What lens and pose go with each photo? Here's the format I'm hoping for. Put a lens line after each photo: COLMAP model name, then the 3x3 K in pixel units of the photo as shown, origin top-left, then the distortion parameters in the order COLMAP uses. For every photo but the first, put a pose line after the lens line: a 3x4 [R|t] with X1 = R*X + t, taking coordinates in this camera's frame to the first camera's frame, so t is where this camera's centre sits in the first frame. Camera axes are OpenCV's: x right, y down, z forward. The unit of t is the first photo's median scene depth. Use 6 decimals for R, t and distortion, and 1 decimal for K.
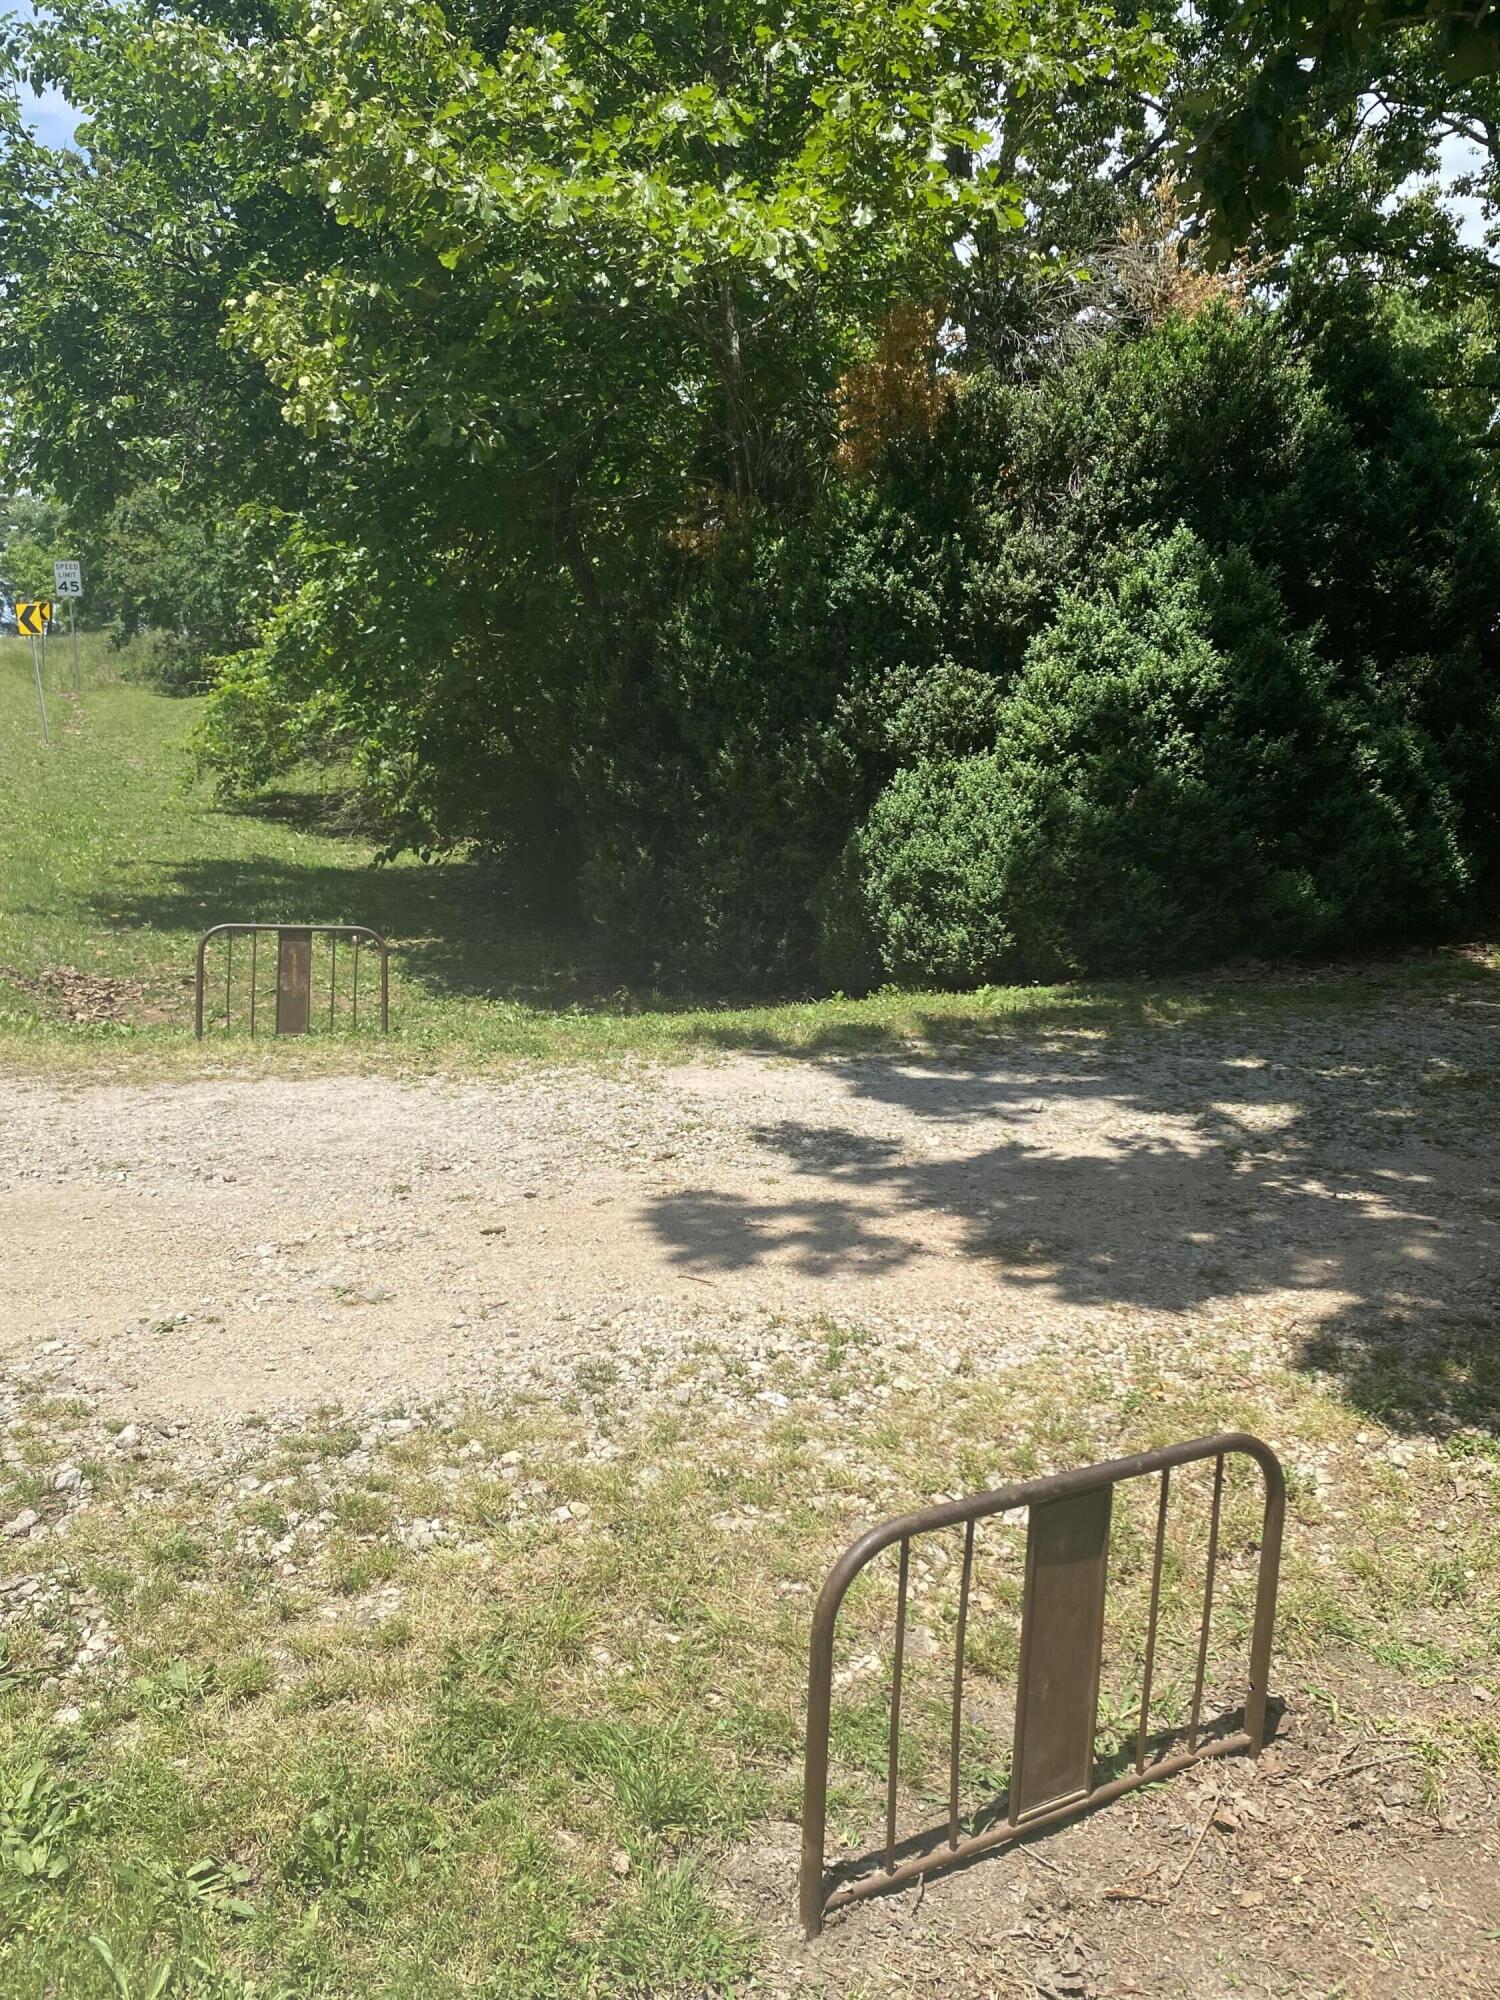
lens RADIAL K [[1646.5, 0, 747.8], [0, 1646.5, 1042.6], [0, 0, 1]] dist [-0.000112, -0.031390]
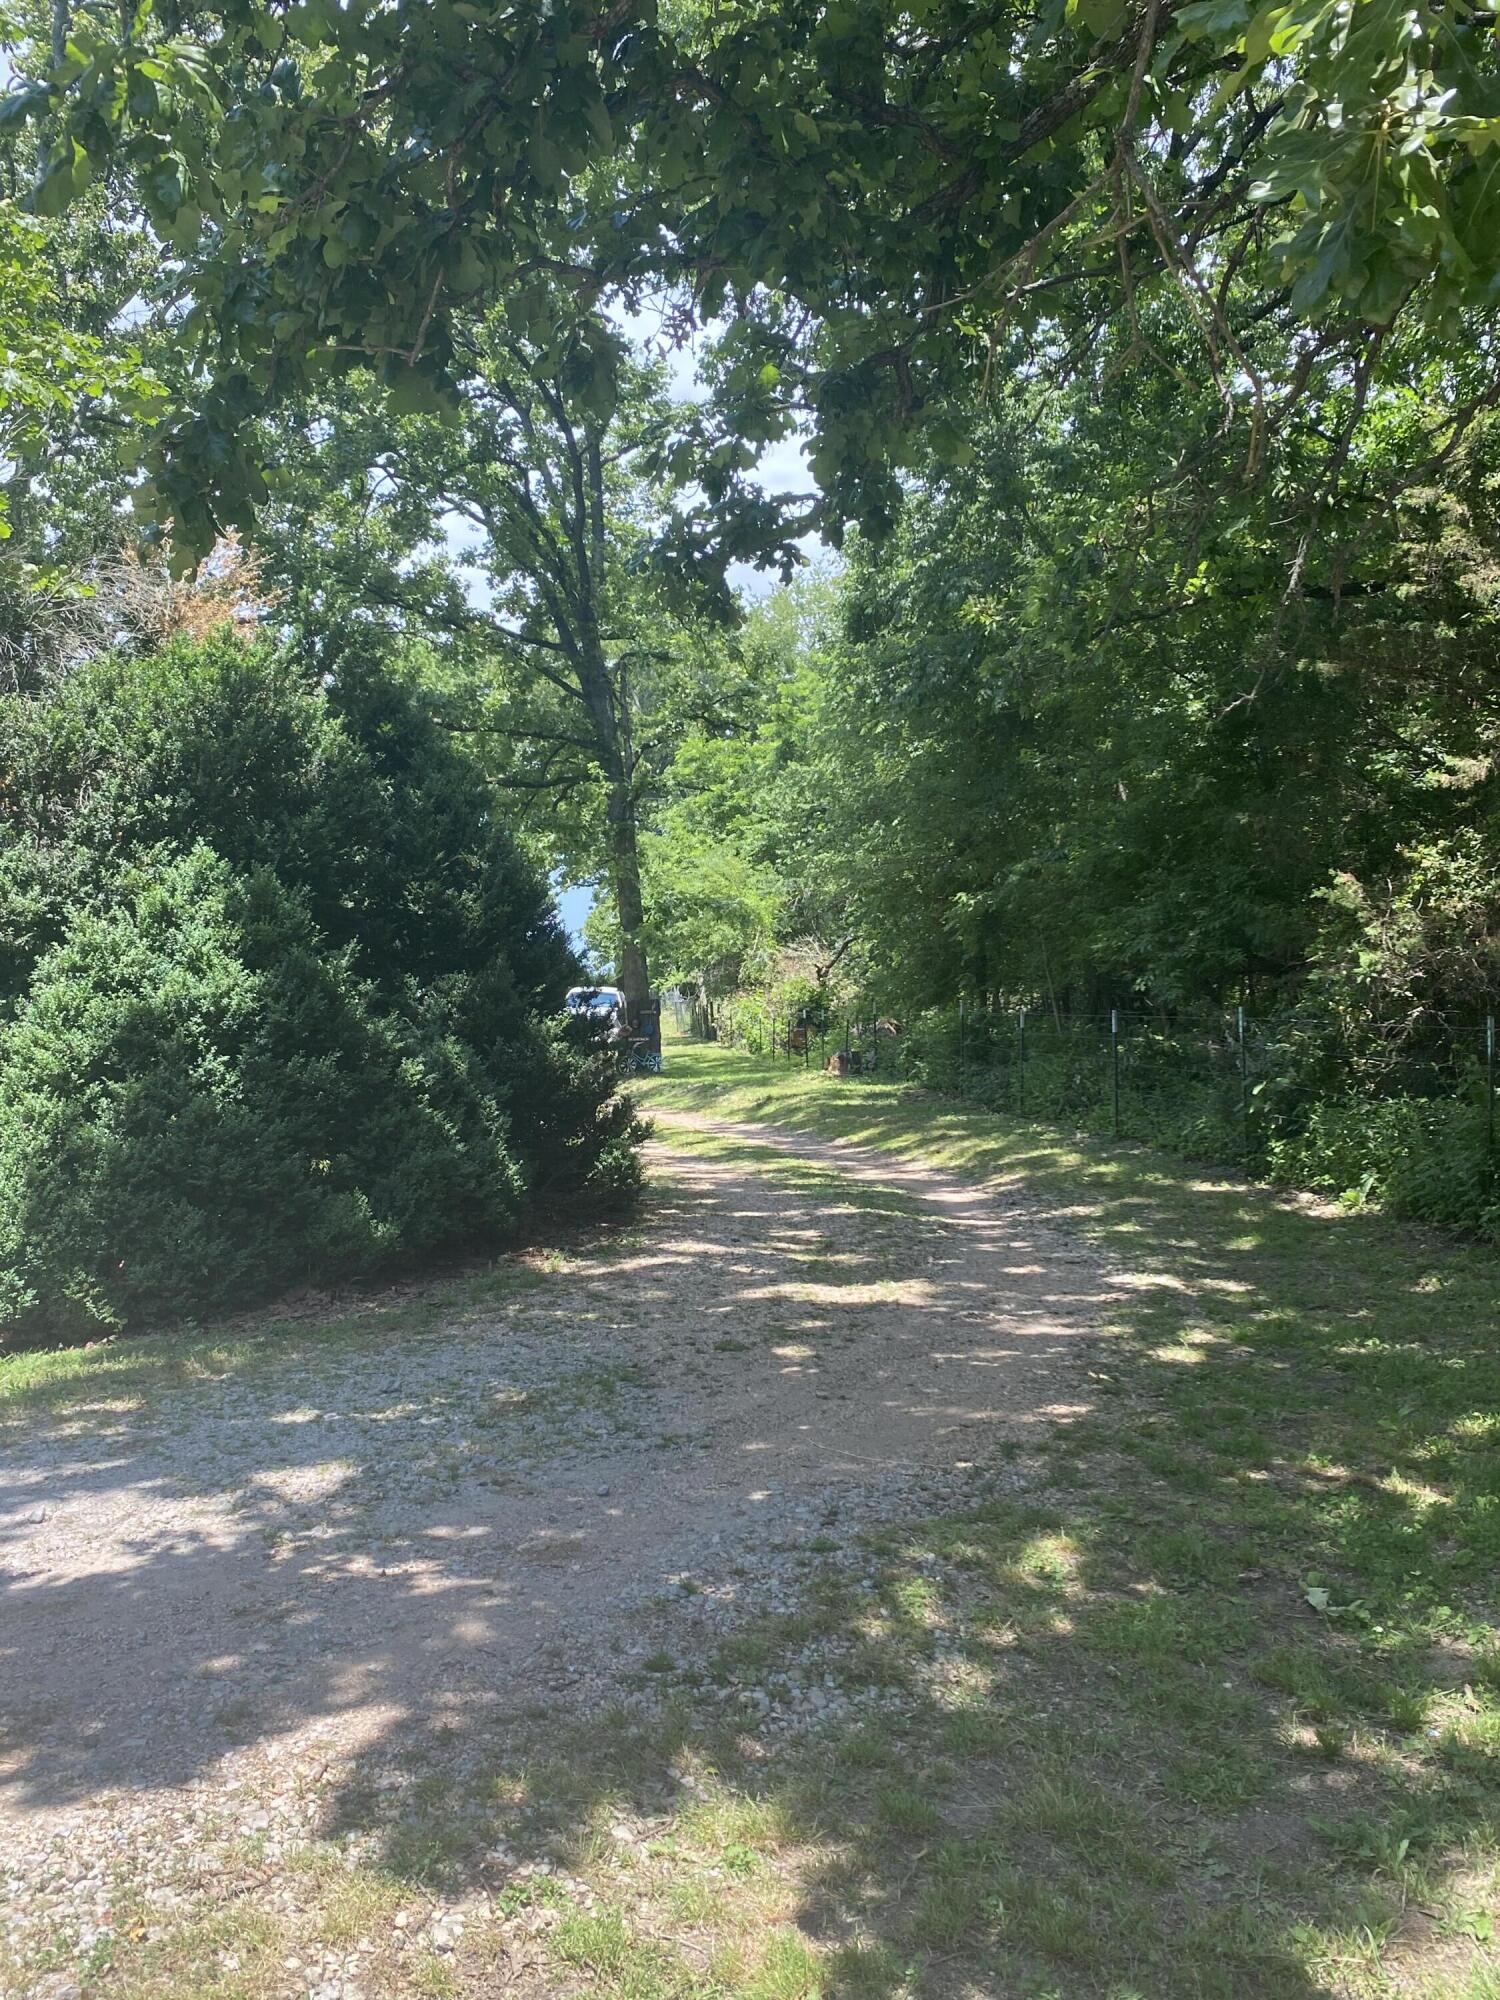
lens RADIAL K [[1646.5, 0, 747.8], [0, 1646.5, 1042.6], [0, 0, 1]] dist [-0.000112, -0.031390]
pose [[0.859565, -0.032443, 0.509996, 0.046269], [0.127334, 0.980103, -0.152264, -0.014671], [-0.494909, 0.195821, 0.846593, 0.055243]]
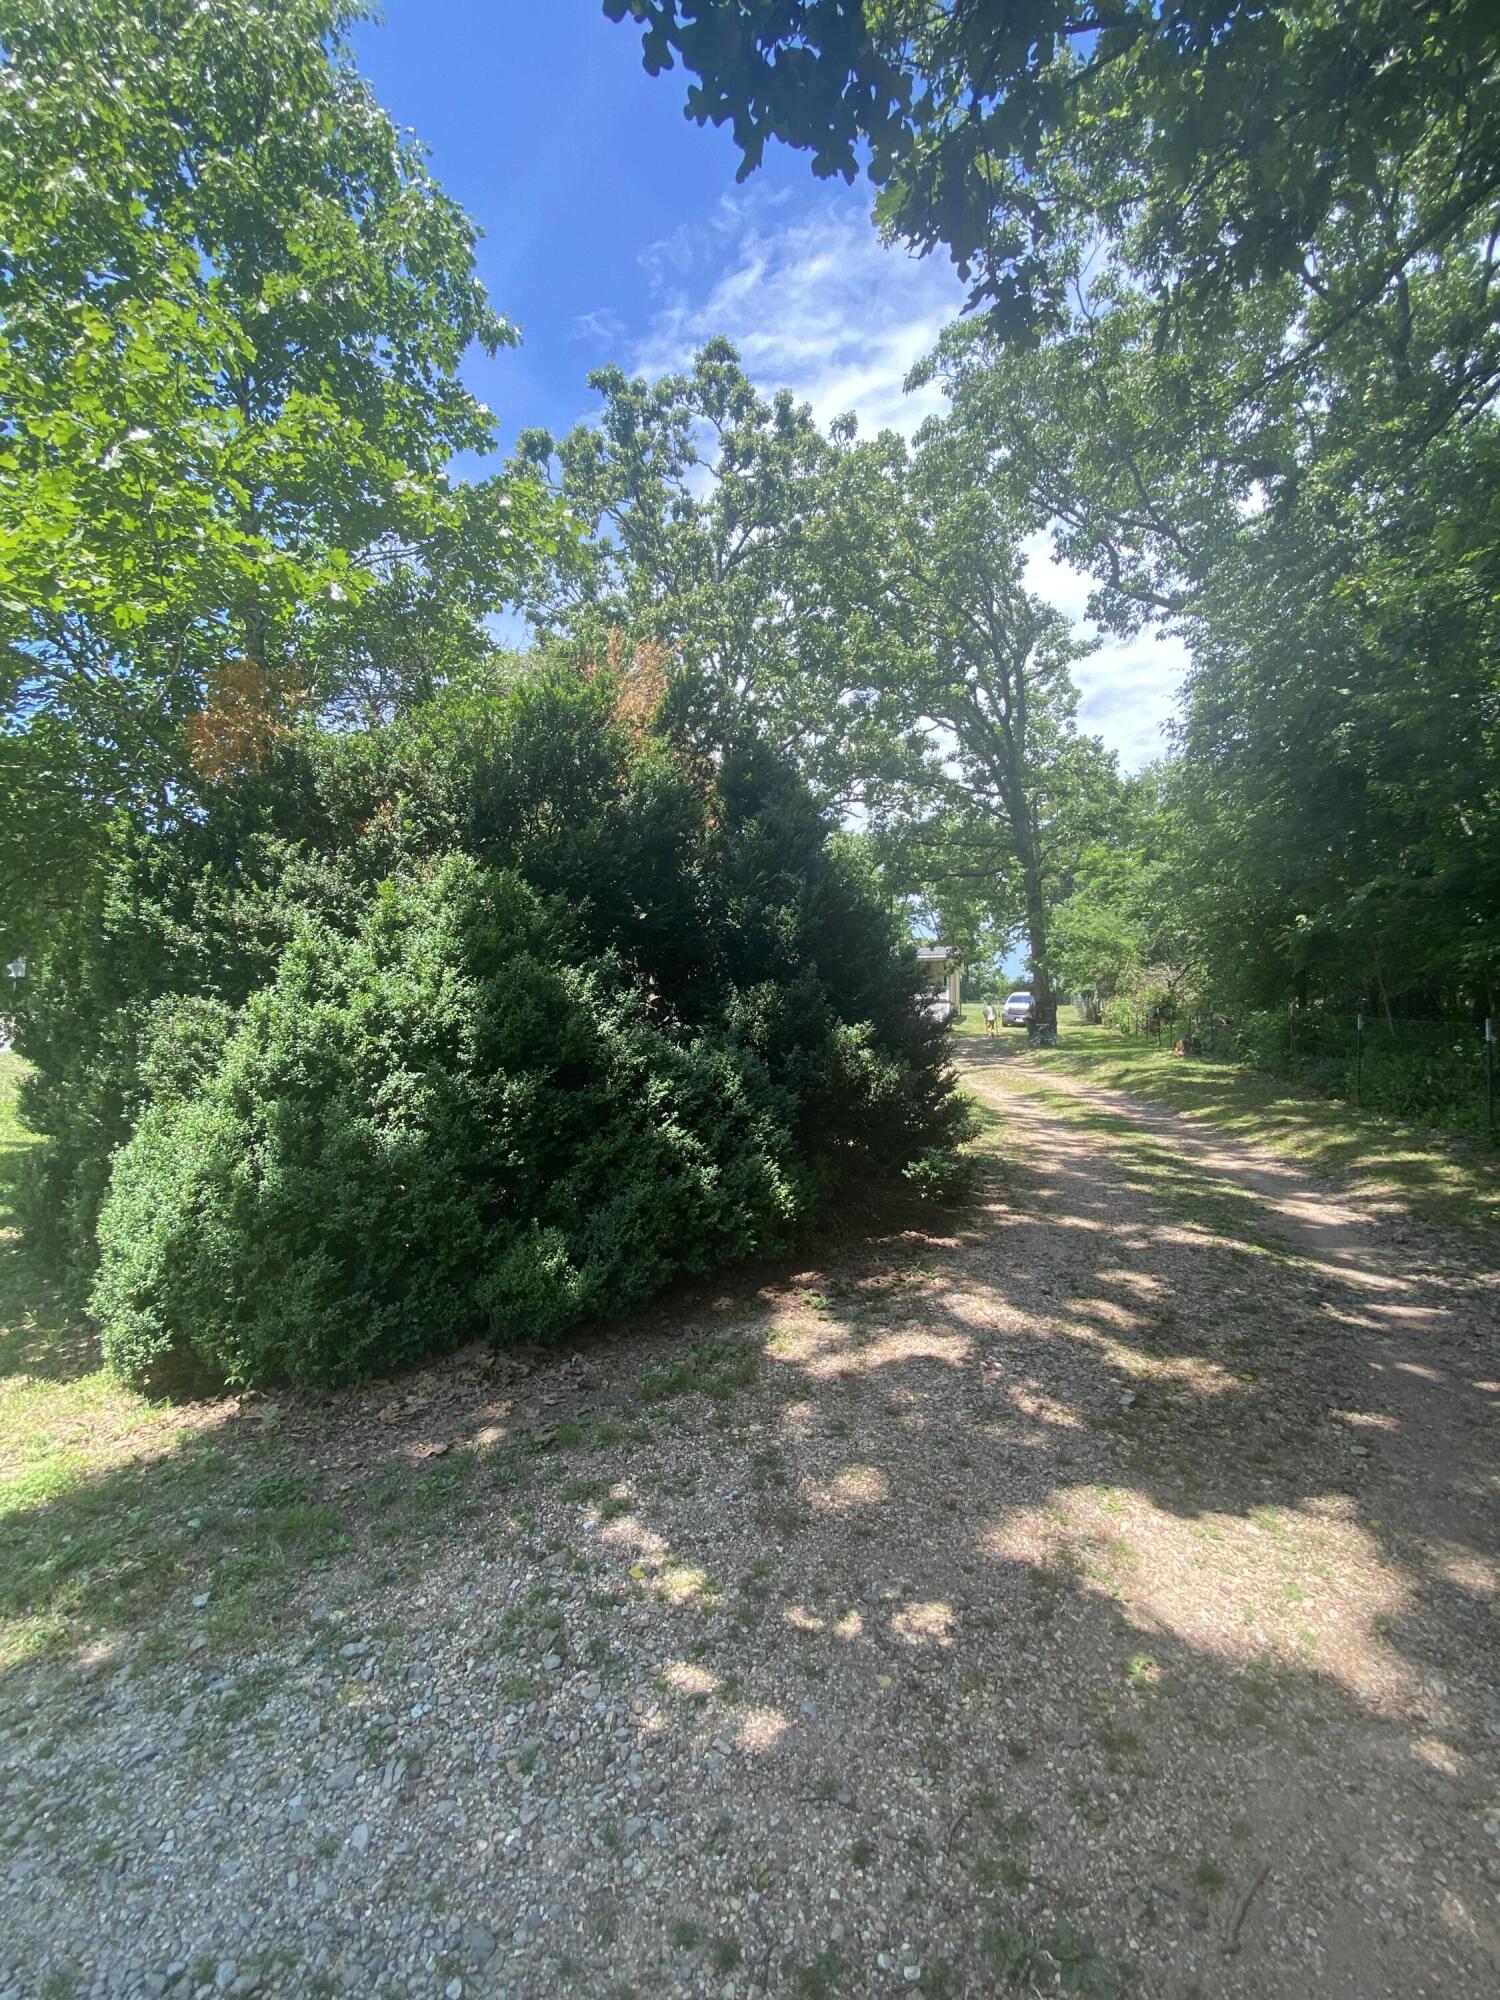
lens RADIAL K [[714.5, 0, 796.0], [0, 714.5, 993.8], [0, 0, 1]] dist [0.008935, 0.000021]
pose [[0.995361, -0.012729, 0.095369, 0.430734], [0.033330, 0.975453, -0.217669, -0.141055], [-0.090258, 0.219838, 0.971352, 0.613523]]
